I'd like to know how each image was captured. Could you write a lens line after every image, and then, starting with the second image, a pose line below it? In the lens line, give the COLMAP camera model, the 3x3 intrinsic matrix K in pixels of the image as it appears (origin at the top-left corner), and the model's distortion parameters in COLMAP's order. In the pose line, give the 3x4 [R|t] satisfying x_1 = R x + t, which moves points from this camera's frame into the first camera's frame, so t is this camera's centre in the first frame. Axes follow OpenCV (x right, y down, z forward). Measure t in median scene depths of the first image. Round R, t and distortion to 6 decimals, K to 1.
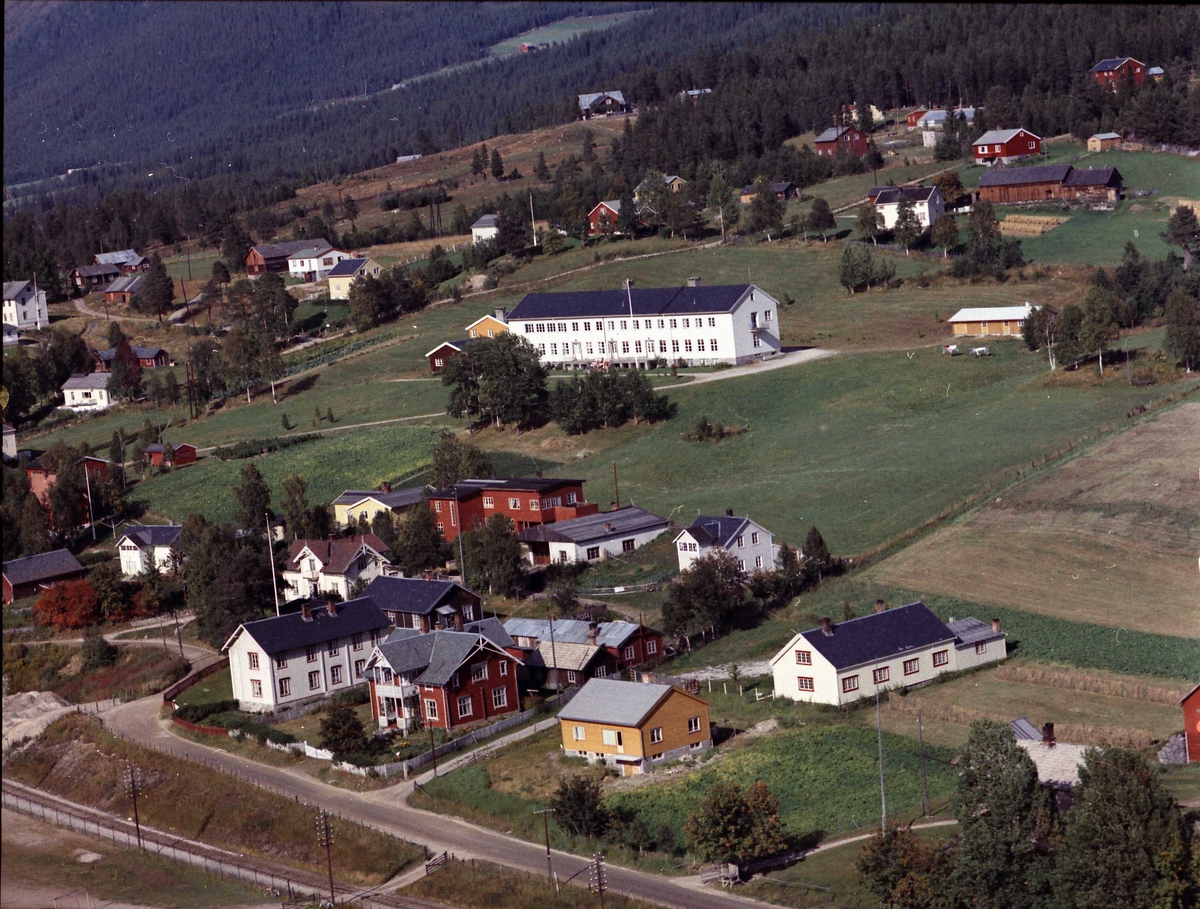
lens RADIAL K [[3442.6, 0, 754.2], [0, 3442.6, 454.9], [0, 0, 1]] dist [0.148375, -0.767366]
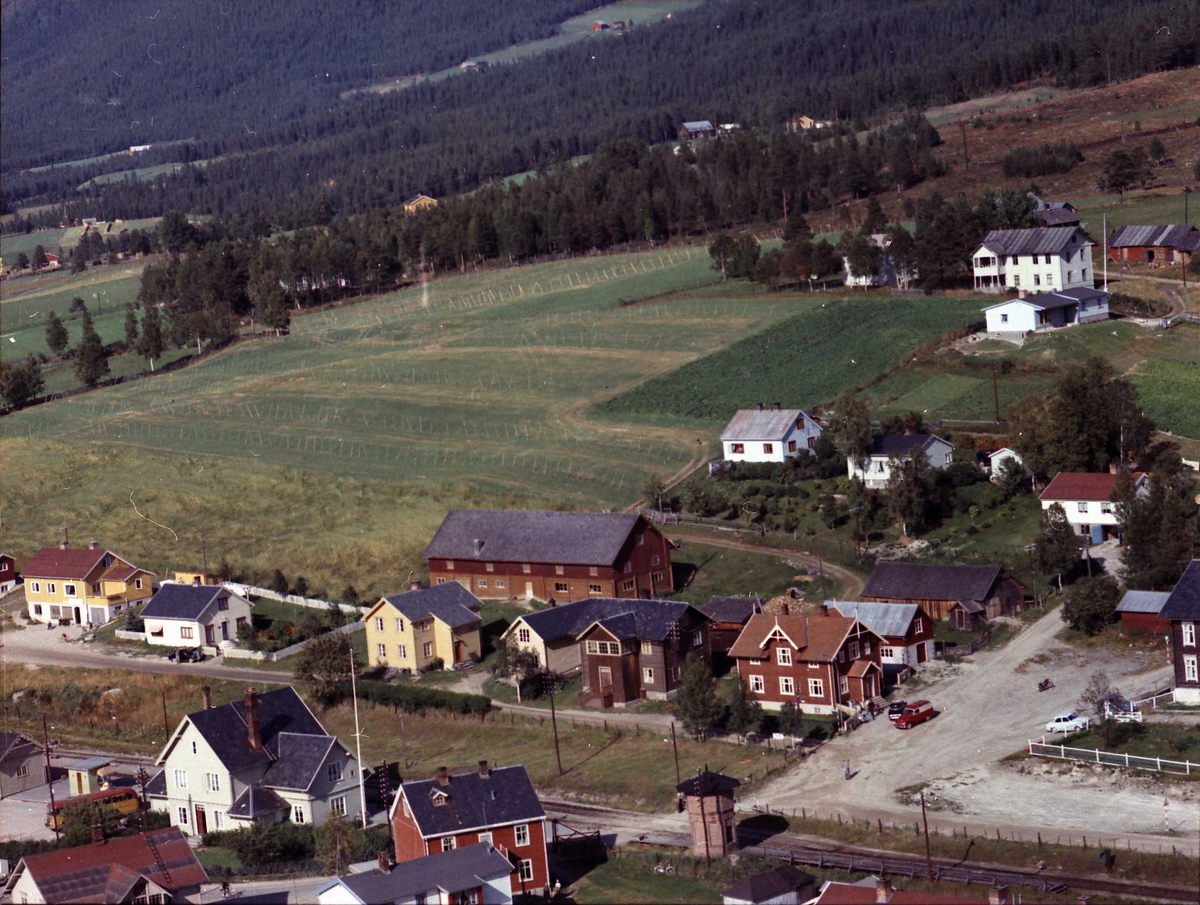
lens RADIAL K [[3295.5, 0, 522.2], [0, 3295.5, 383.1], [0, 0, 1]] dist [0.215124, -0.282472]
pose [[0.999851, 0.012149, 0.012240, -0.346181], [-0.011885, 0.999700, -0.021436, -0.004455], [-0.012497, 0.021288, 0.999695, 0.371063]]
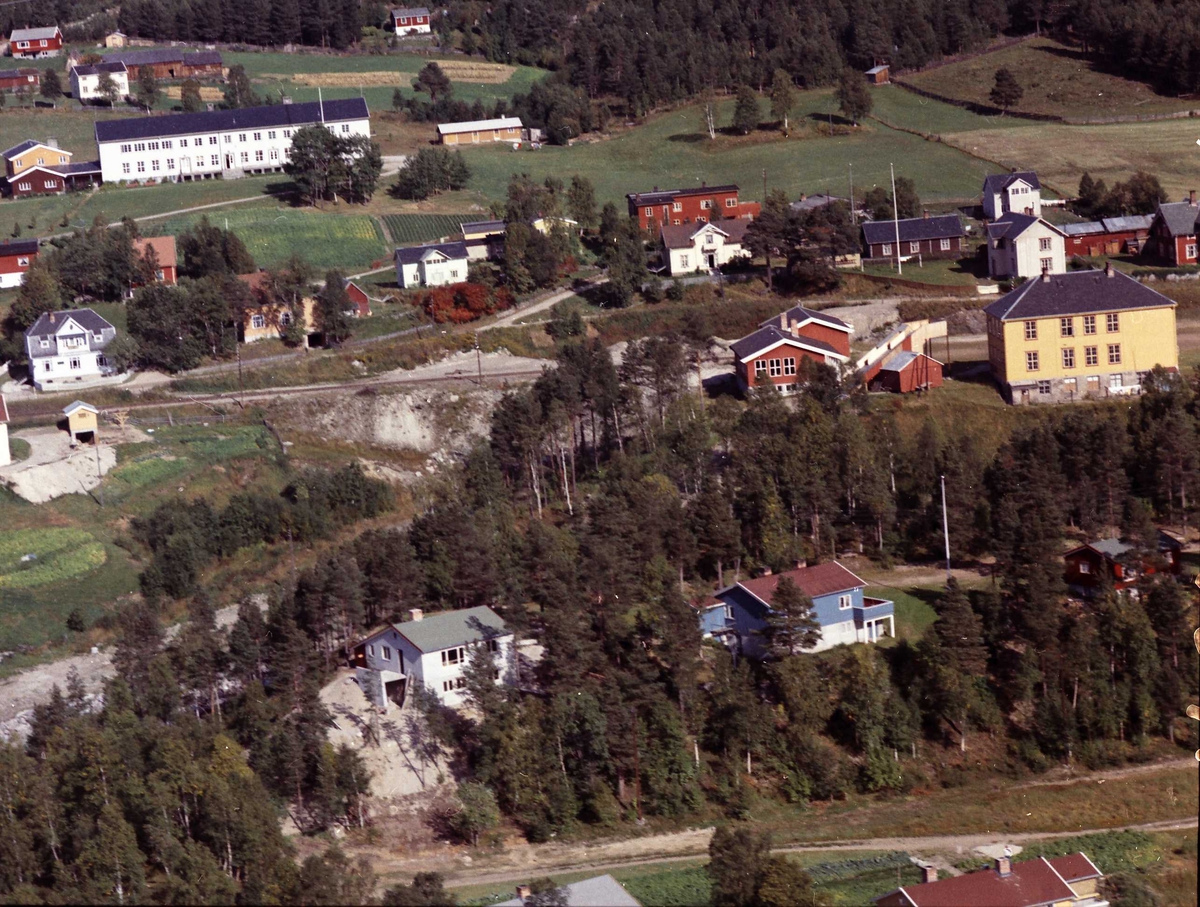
lens RADIAL K [[3380.0, 0, 721.9], [0, 3380.0, 452.4], [0, 0, 1]] dist [0.092499, -1.070727]
pose [[0.536444, -0.069539, 0.841066, -0.779287], [0.120449, 0.992706, 0.005252, 0.068714], [-0.835297, 0.098488, 0.540907, 0.220505]]
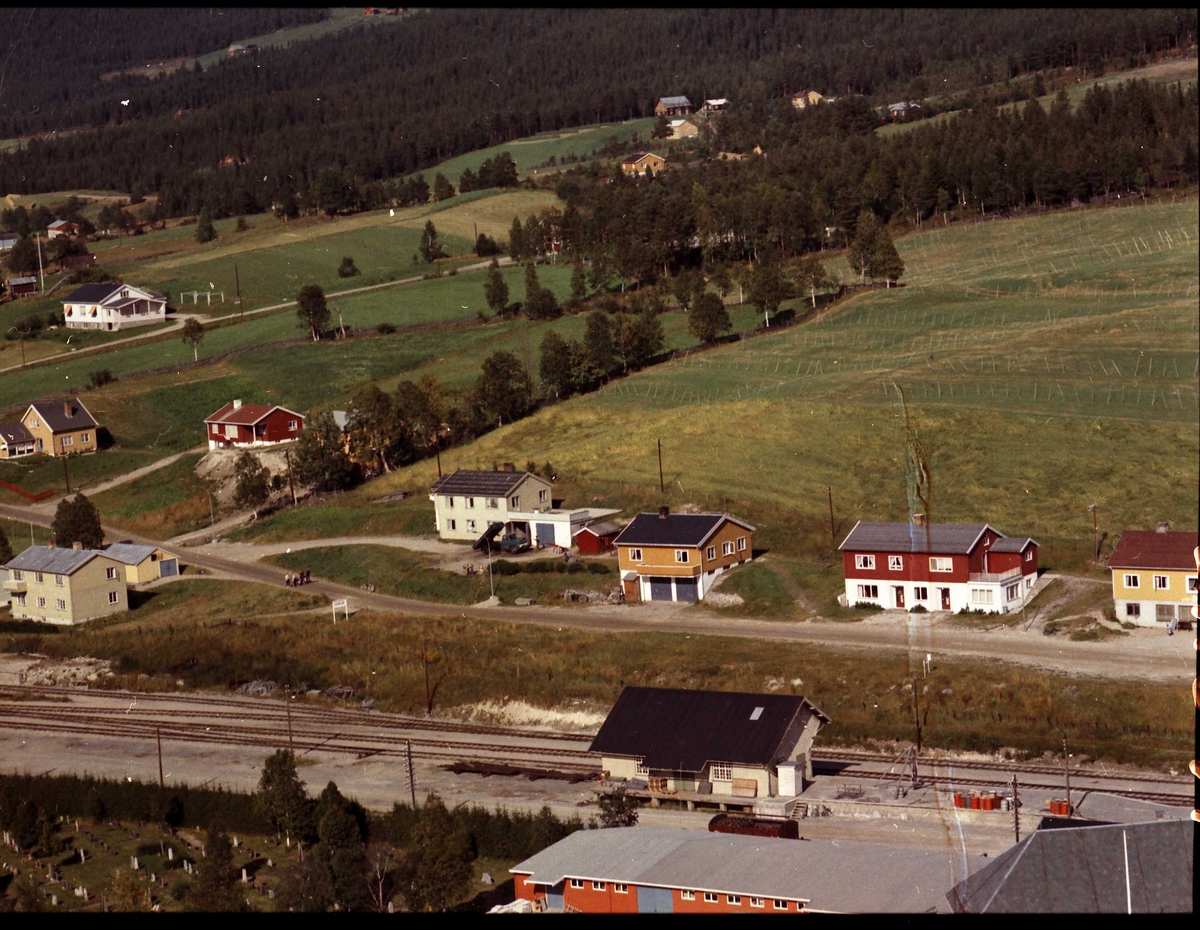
lens RADIAL K [[3243.9, 0, 534.5], [0, 3243.9, 465.5], [0, 0, 1]] dist [0.039211, 0.872227]
pose [[0.985595, 0.015409, 0.168422, -0.589938], [-0.015429, 0.999880, -0.001193, 0.006436], [-0.168420, -0.001422, 0.985714, 0.537543]]
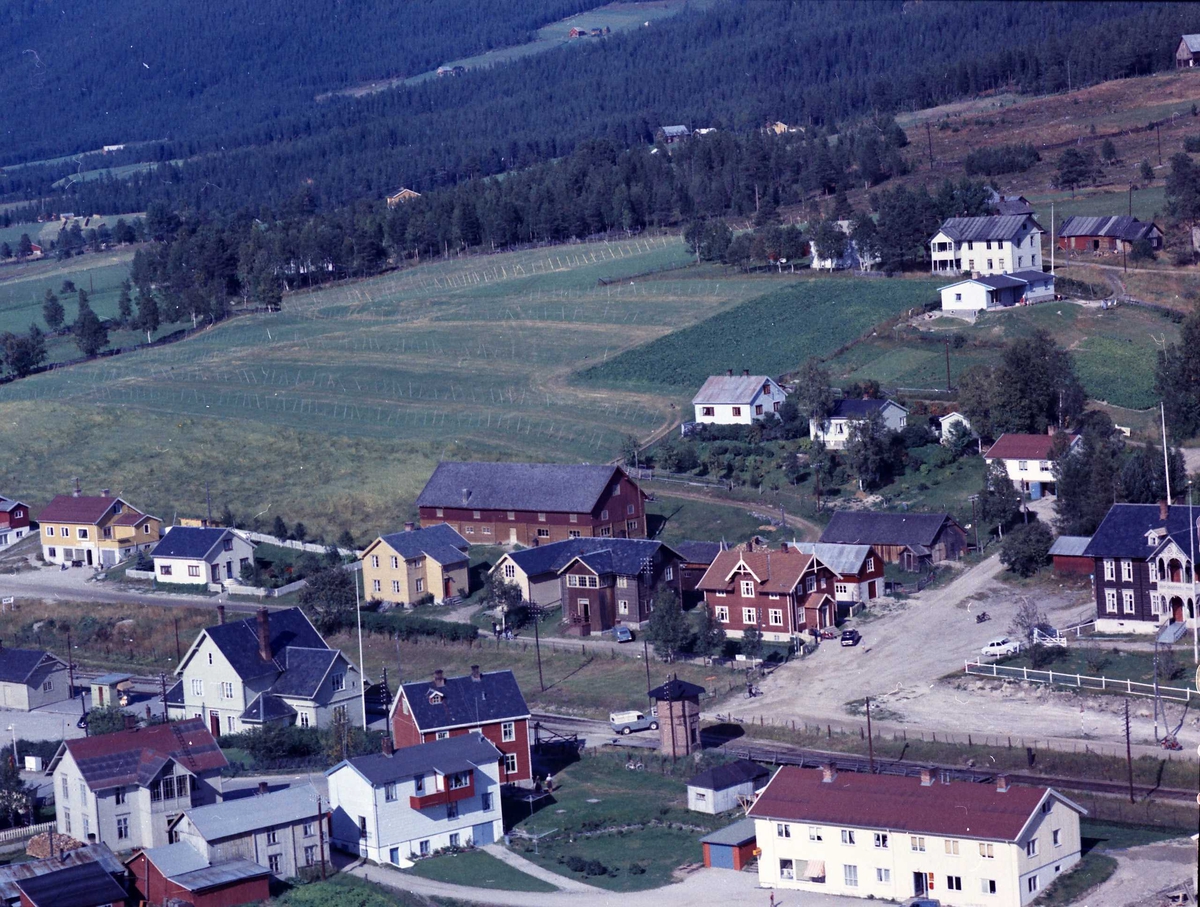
lens RADIAL K [[3349.7, 0, 600.0], [0, 3349.7, 453.5], [0, 0, 1]] dist [0.009350, 0.491567]
pose [[0.998622, 0.026540, 0.045278, -0.349985], [-0.026289, 0.999636, -0.006142, 0.006962], [-0.045425, 0.004943, 0.998956, 0.318873]]
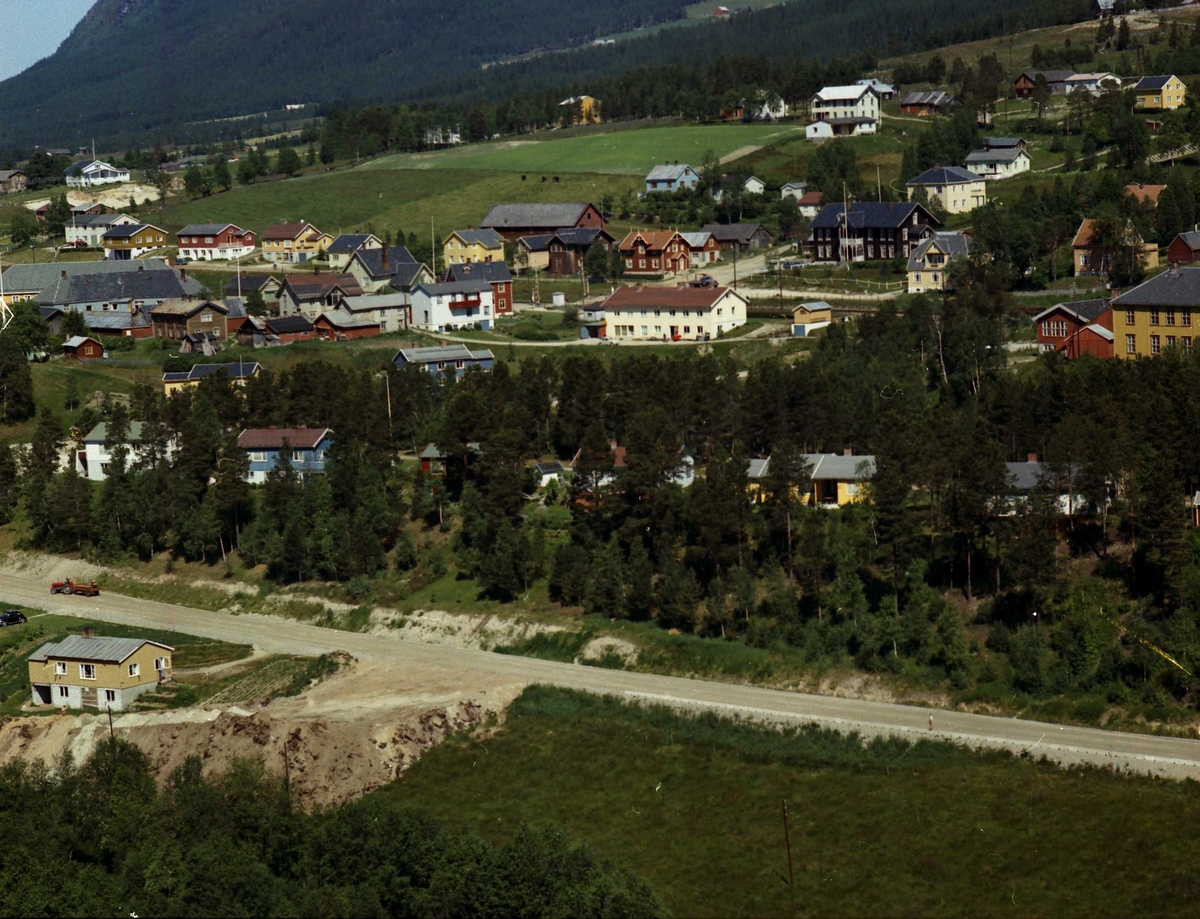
lens RADIAL K [[3545.1, 0, 750.4], [0, 3545.1, 459.3], [0, 0, 1]] dist [0.469239, -0.506093]
pose [[0.998295, 0.049740, 0.030532, -0.298230], [-0.049394, 0.998708, -0.011967, 0.100395], [-0.031088, 0.010439, 0.999462, -0.235245]]
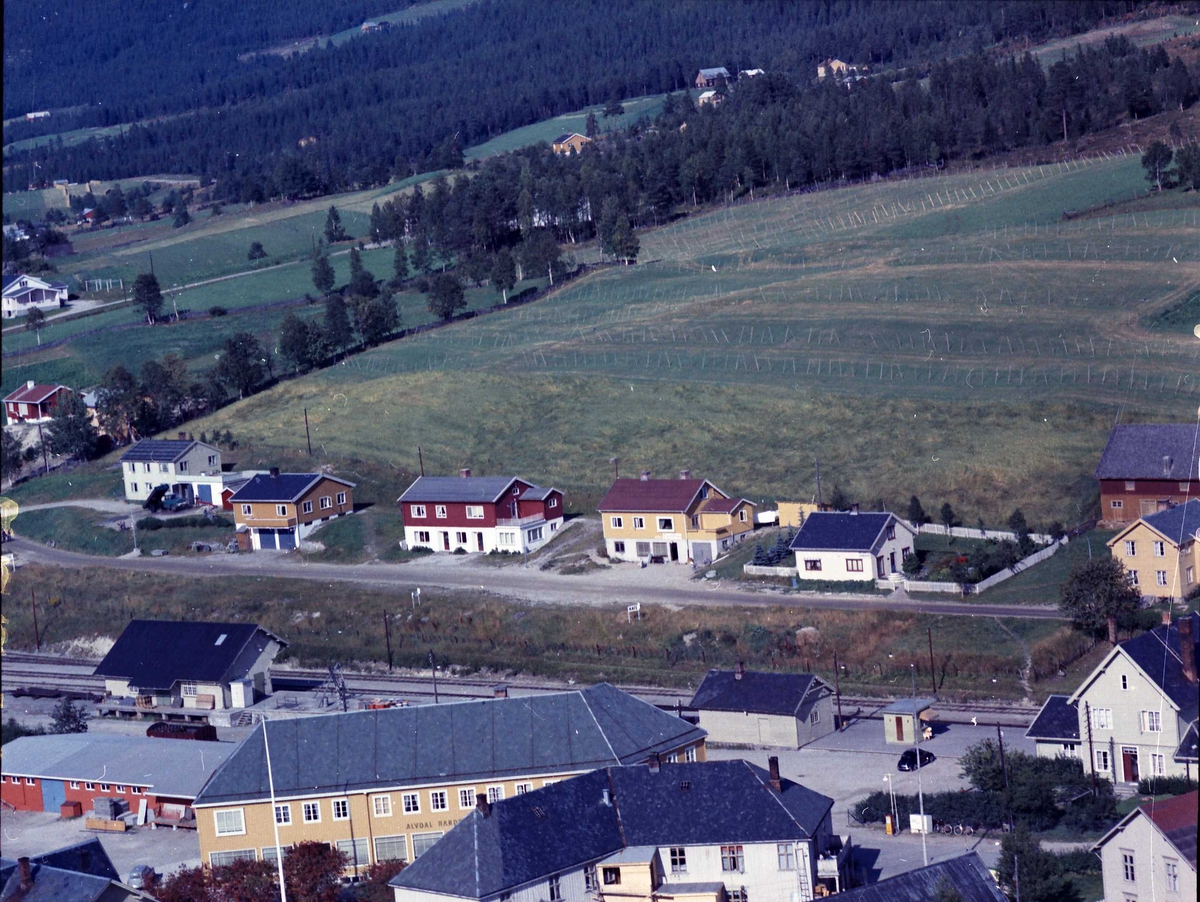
lens RADIAL K [[3295.5, 0, 522.2], [0, 3295.5, 381.6], [0, 0, 1]] dist [0.215124, -0.282472]
pose [[0.996217, -0.006512, 0.086658, -0.490732], [0.007866, 0.999852, -0.015295, 0.005843], [-0.086545, 0.015919, 0.996121, 0.434392]]
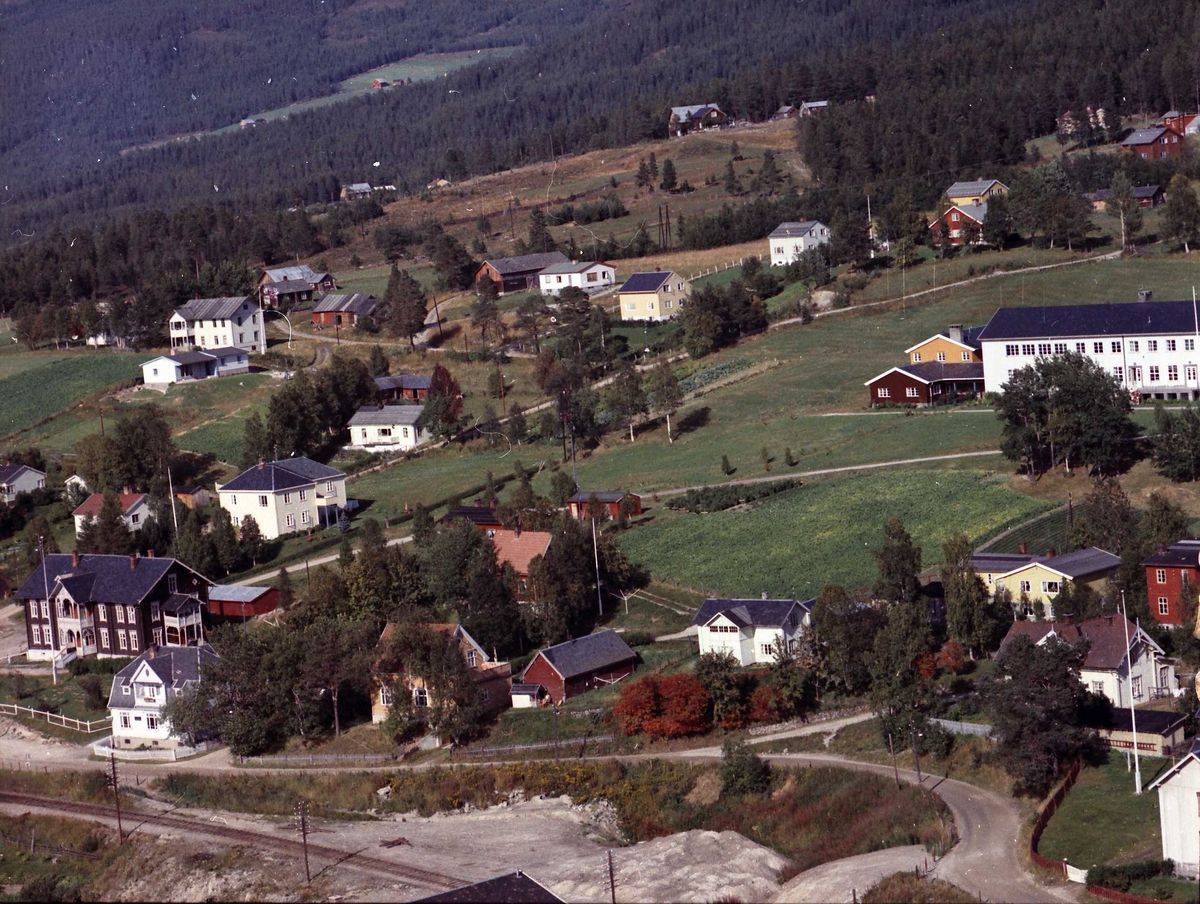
lens RADIAL K [[3380.0, 0, 721.9], [0, 3380.0, 450.9], [0, 0, 1]] dist [0.092499, -1.070727]
pose [[0.996569, 0.004662, 0.082638, -0.172592], [-0.003265, 0.999850, -0.017026, 0.000430], [-0.082705, 0.016698, 0.996434, 0.189550]]
